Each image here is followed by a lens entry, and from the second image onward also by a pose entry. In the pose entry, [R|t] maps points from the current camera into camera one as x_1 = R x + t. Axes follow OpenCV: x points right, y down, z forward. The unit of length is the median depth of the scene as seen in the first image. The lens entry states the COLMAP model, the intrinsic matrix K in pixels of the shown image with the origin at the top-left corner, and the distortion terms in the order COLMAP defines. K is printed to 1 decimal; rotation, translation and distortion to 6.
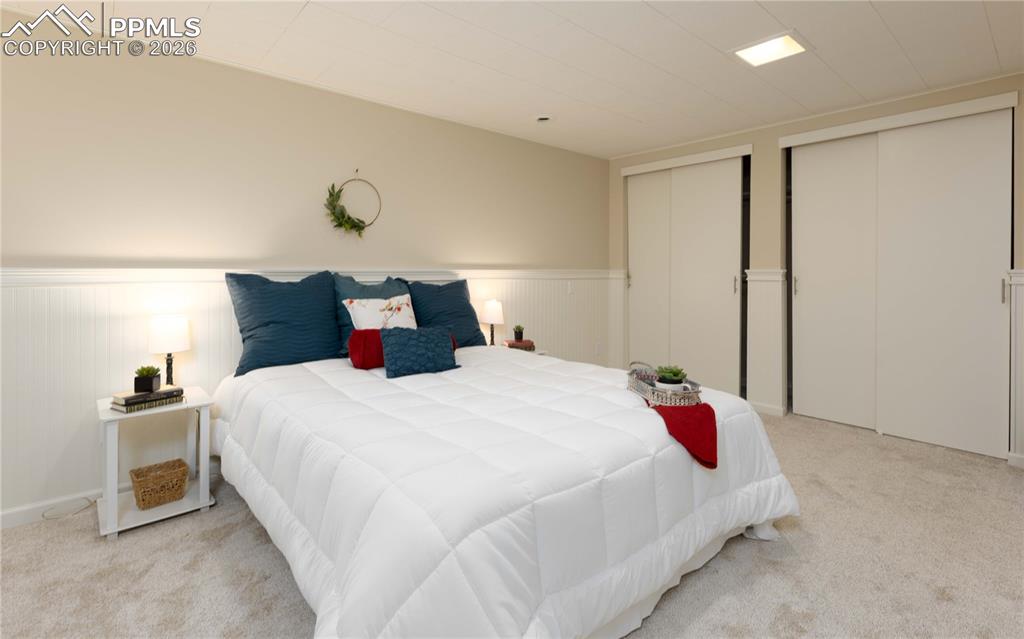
lens RADIAL K [[484.8, 0, 519.3], [0, 484.8, 292.9], [0, 0, 1]] dist [-0.002133, -0.000304]
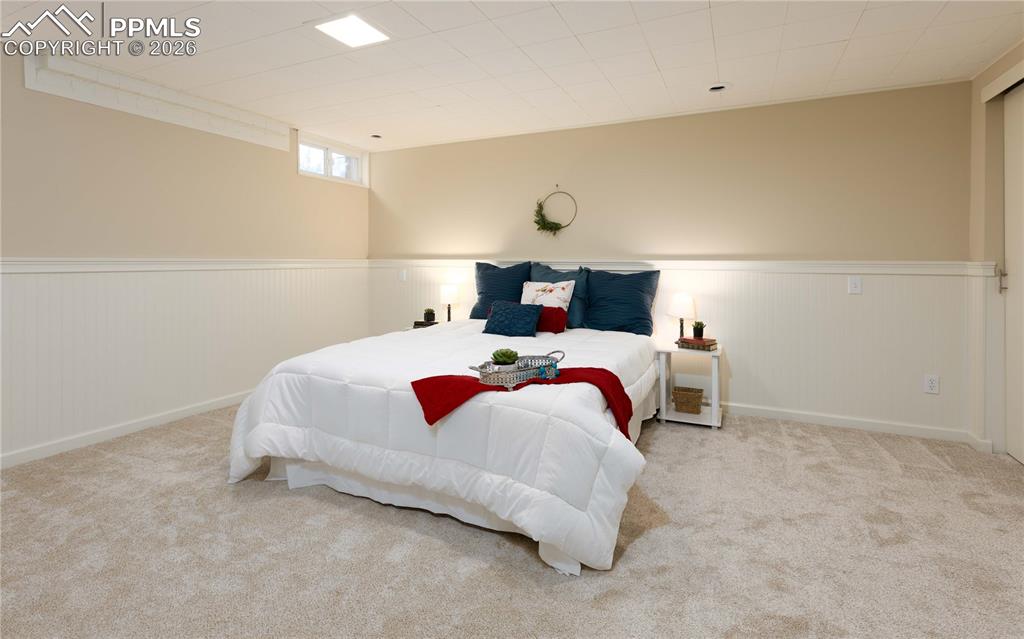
lens RADIAL K [[484.8, 0, 519.3], [0, 484.8, 292.9], [0, 0, 1]] dist [-0.002133, -0.000304]
pose [[0.387488, 0.063698, -0.919671, 0.862608], [-0.044832, 0.997732, 0.050215, -0.021631], [0.920784, 0.021773, 0.389465, 0.392577]]
